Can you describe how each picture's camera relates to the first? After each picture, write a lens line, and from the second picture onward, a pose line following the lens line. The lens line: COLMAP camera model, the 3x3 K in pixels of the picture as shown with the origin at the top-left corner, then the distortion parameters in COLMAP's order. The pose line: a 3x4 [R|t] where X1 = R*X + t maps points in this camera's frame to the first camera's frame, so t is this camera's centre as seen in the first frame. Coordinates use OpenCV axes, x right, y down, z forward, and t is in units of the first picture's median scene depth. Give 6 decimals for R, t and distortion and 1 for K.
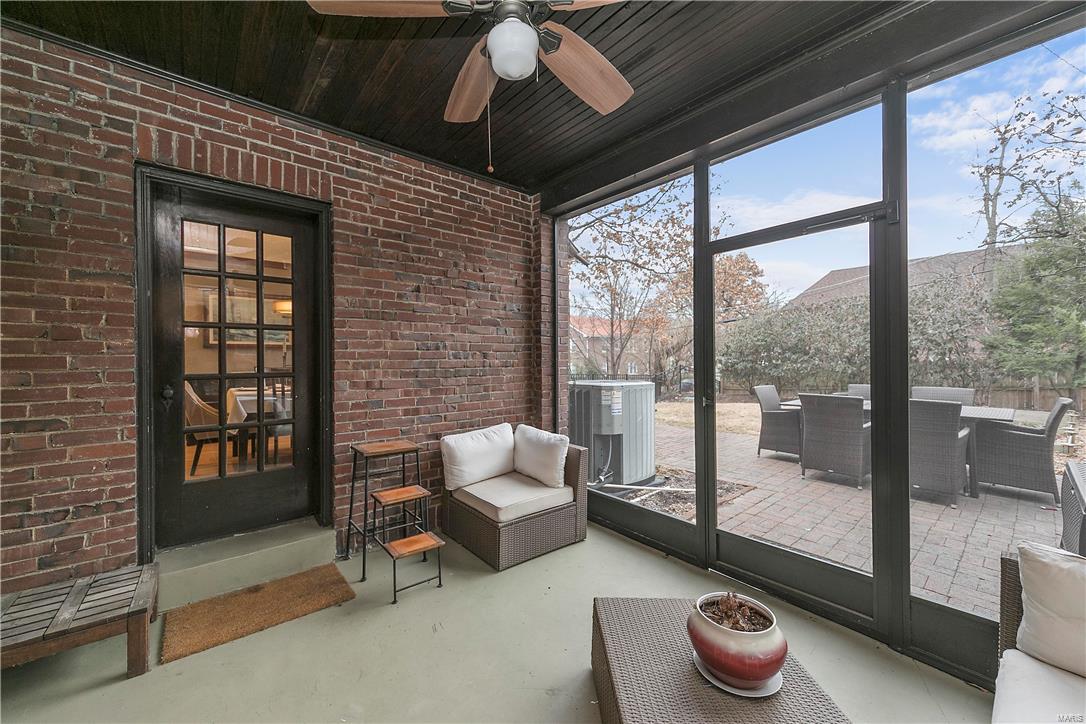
lens RADIAL K [[415.4, 0, 543.0], [0, 415.4, 362.0], [0, 0, 1]] dist [0.000984, -0.000029]
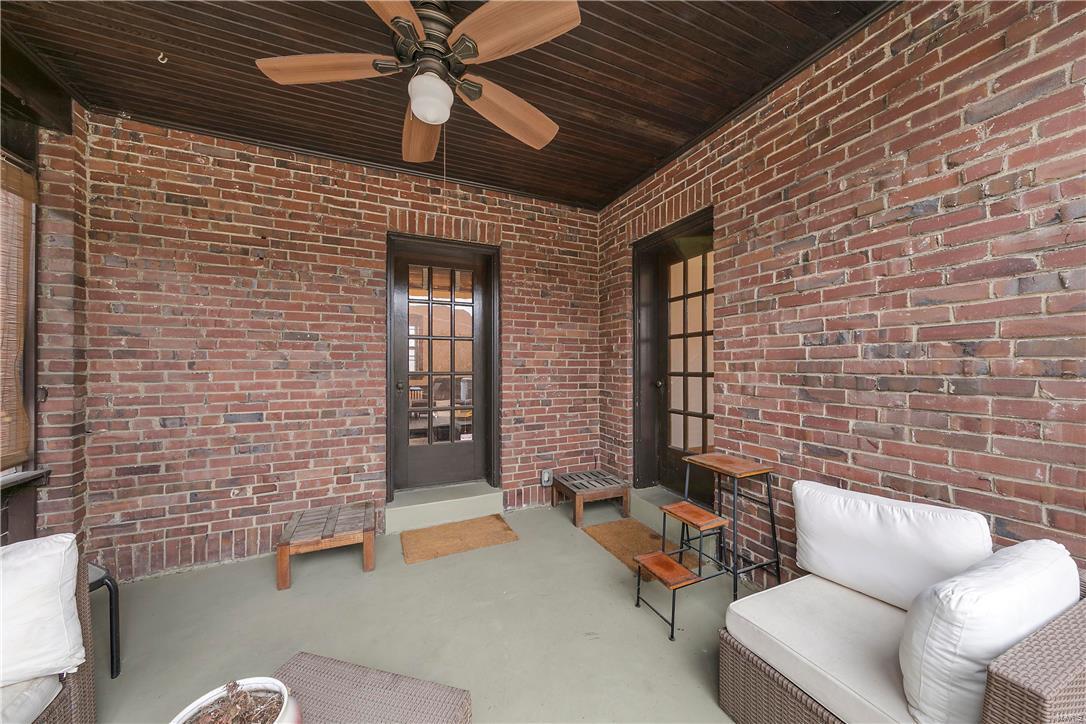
lens RADIAL K [[377.7, 0, 543.0], [0, 377.7, 362.0], [0, 0, 1]] dist [0.000380, -0.000001]
pose [[-0.279827, -0.002023, -0.960048, 0.412455], [-0.000104, 0.999998, -0.002077, -0.000494], [0.960050, -0.000481, -0.279826, 0.746521]]
